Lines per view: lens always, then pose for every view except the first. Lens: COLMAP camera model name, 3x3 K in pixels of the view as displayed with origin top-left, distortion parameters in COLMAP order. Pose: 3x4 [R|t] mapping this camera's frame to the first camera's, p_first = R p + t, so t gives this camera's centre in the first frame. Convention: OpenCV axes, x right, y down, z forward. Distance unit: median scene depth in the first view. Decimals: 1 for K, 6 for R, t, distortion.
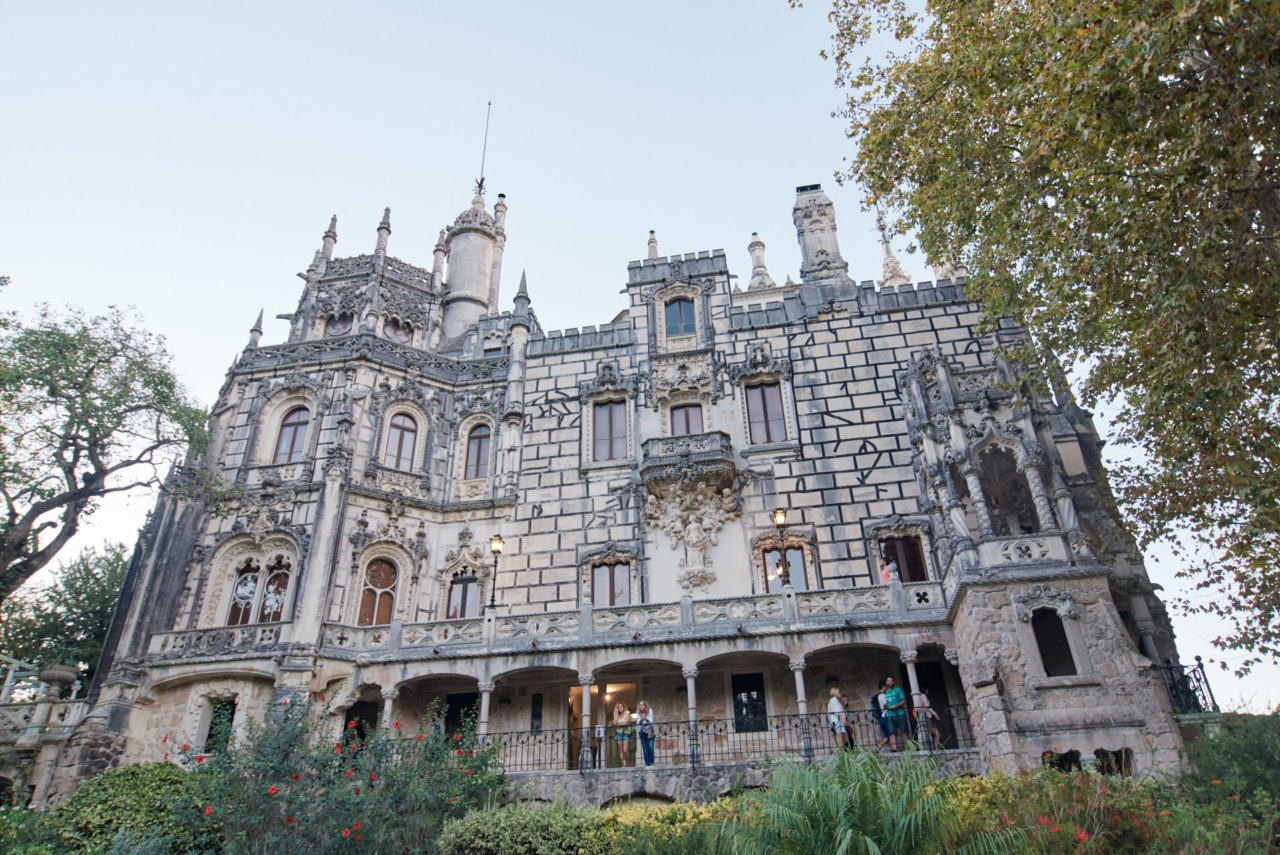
lens RADIAL K [[853.3, 0, 640.0], [0, 853.3, 427.5], [0, 0, 1]] dist [0.022100, -0.000367]
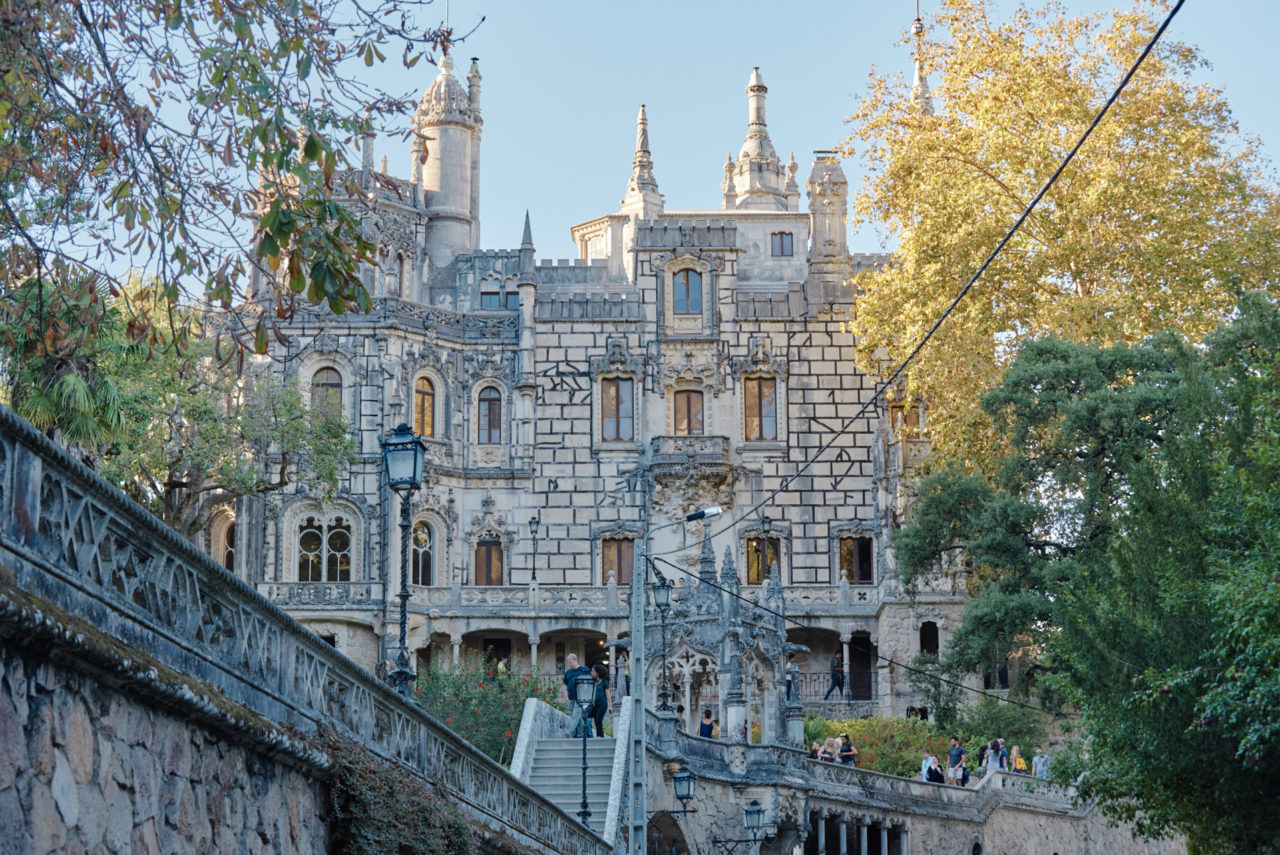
lens RADIAL K [[5126.2, 0, 640.0], [0, 5126.2, 427.5], [0, 0, 1]] dist [-0.230448, -0.529420]
pose [[0.977152, 0.050884, 0.206361, -1.398414], [-0.119371, 0.934711, 0.334762, -2.236060], [-0.175854, -0.351747, 0.919429, -5.176369]]
